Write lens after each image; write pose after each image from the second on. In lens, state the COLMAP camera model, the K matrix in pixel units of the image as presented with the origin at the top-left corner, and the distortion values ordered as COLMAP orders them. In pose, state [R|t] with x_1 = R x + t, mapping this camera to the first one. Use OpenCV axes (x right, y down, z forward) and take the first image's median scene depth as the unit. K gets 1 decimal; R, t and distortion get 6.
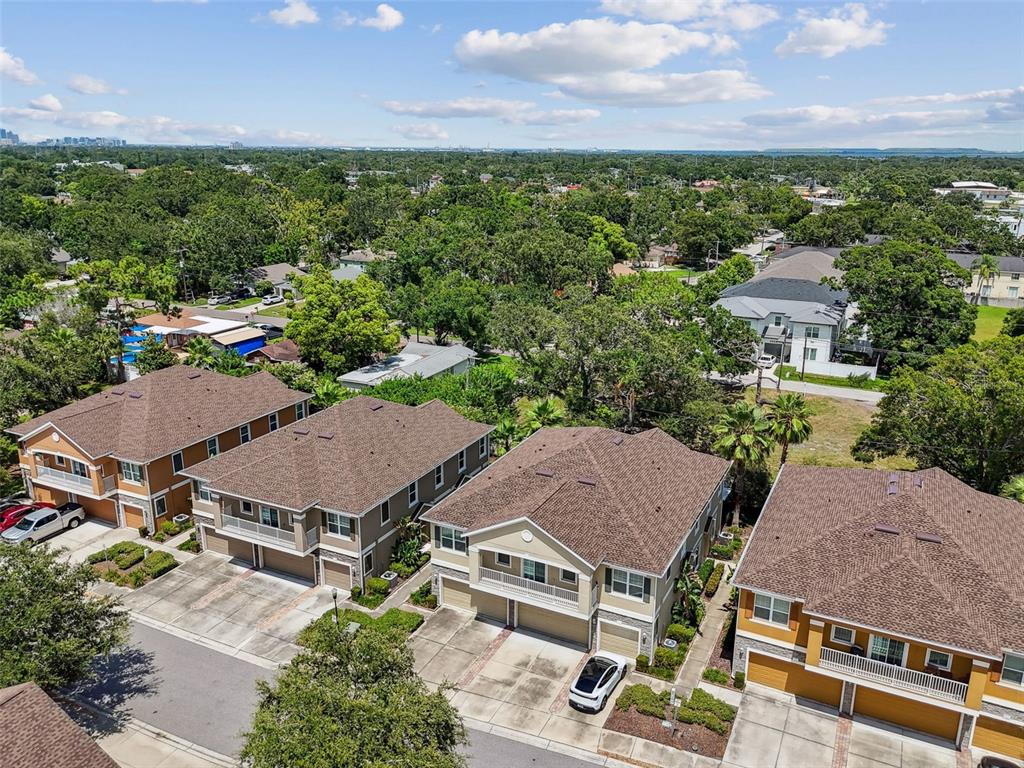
lens RADIAL K [[789.6, 0, 511.3], [0, 789.6, 383.8], [0, 0, 1]] dist [0.031174, -0.010863]
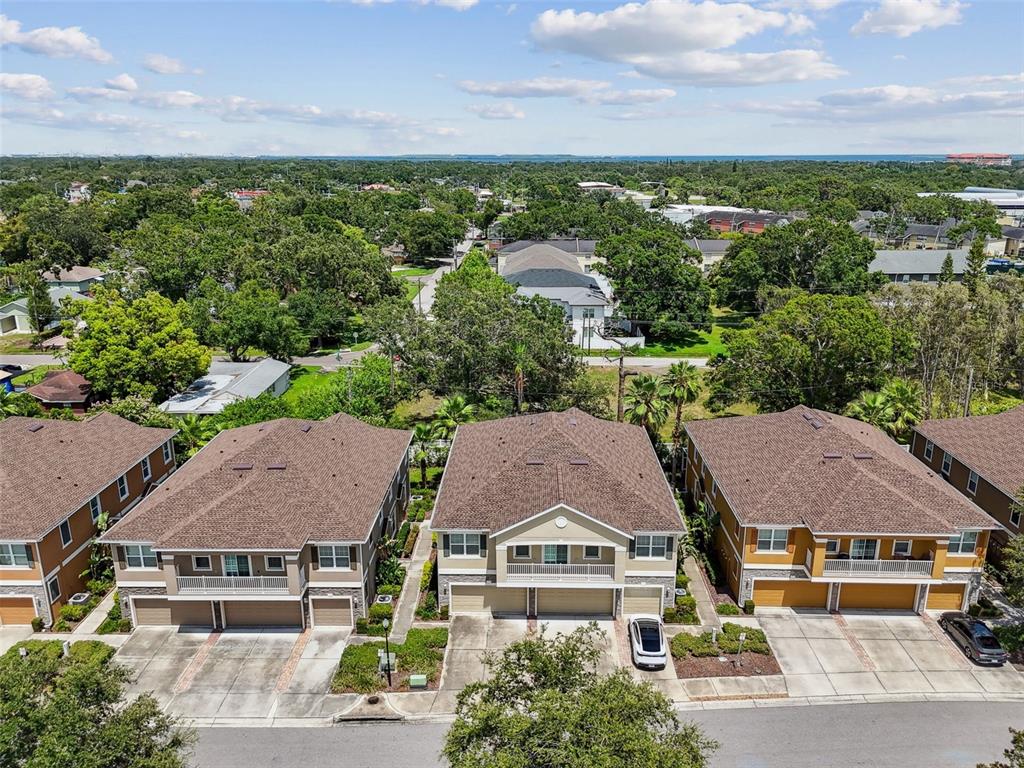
lens RADIAL K [[765.5, 0, 513.4], [0, 765.5, 383.8], [0, 0, 1]] dist [0.021433, -0.003598]
pose [[0.903166, -0.128103, 0.409733, -0.366819], [0.127411, 0.991422, 0.029119, -0.019852], [-0.409948, 0.025905, 0.911741, 0.098640]]
